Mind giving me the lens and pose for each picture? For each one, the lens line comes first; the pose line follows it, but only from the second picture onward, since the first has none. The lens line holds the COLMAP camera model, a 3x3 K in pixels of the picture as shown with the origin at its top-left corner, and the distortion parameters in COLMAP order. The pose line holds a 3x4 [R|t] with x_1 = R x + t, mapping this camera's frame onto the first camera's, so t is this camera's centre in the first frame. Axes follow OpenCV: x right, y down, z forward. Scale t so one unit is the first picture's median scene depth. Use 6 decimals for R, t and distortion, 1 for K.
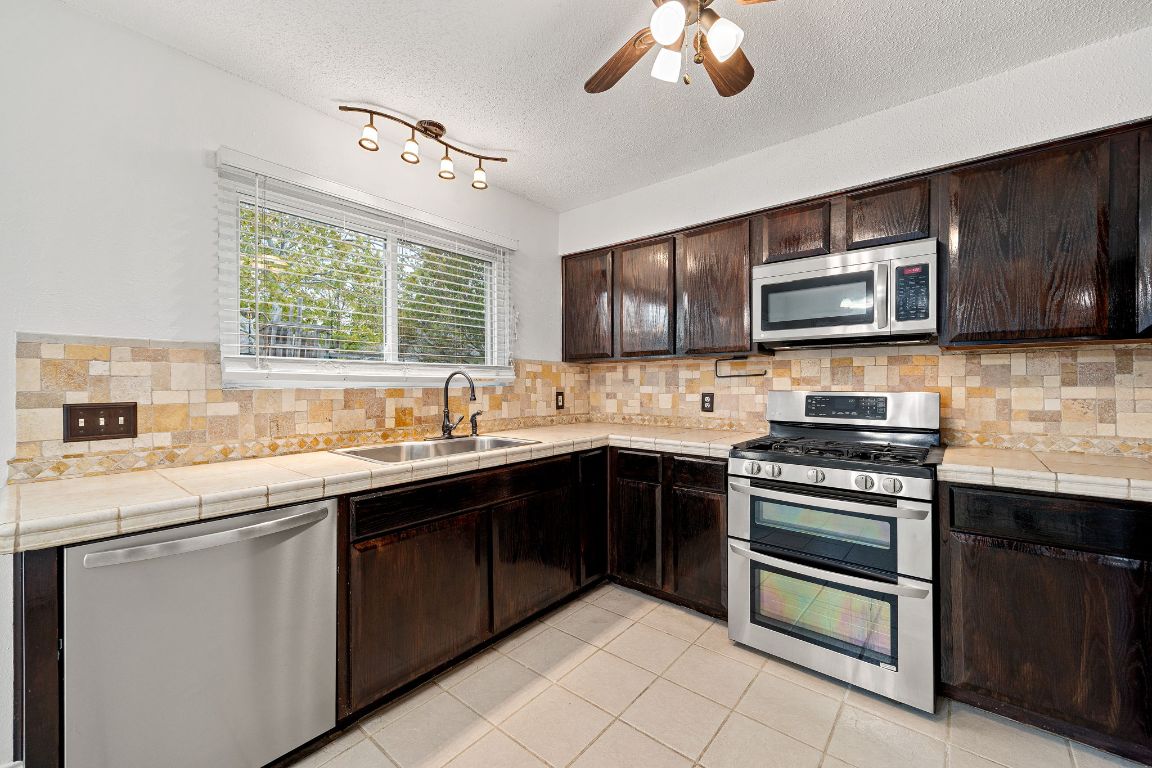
lens RADIAL K [[437.1, 0, 576.0], [0, 437.1, 384.0], [0, 0, 1]] dist [0.012585, 0.000043]
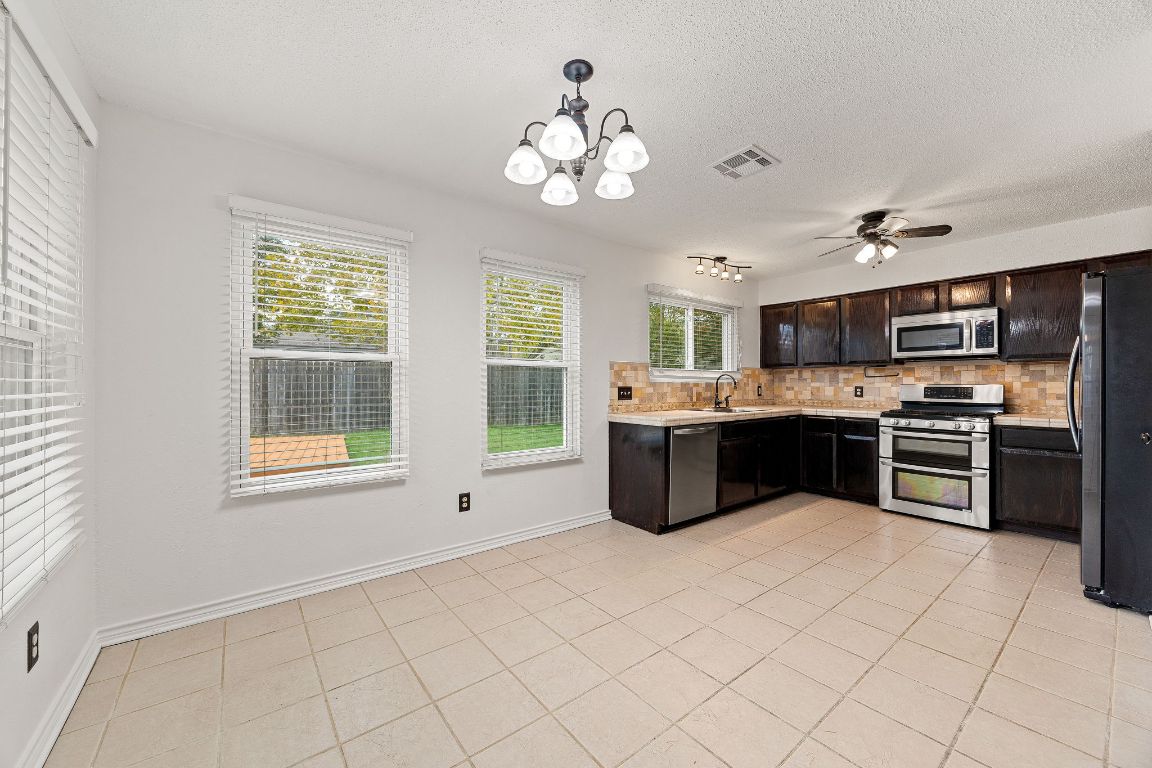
lens RADIAL K [[437.1, 0, 576.0], [0, 437.1, 384.0], [0, 0, 1]] dist [0.012585, 0.000043]
pose [[0.982133, 0.001967, -0.188176, -0.584208], [-0.002814, 0.999987, -0.004233, 0.027528], [0.188165, 0.004687, 0.982126, -1.131836]]
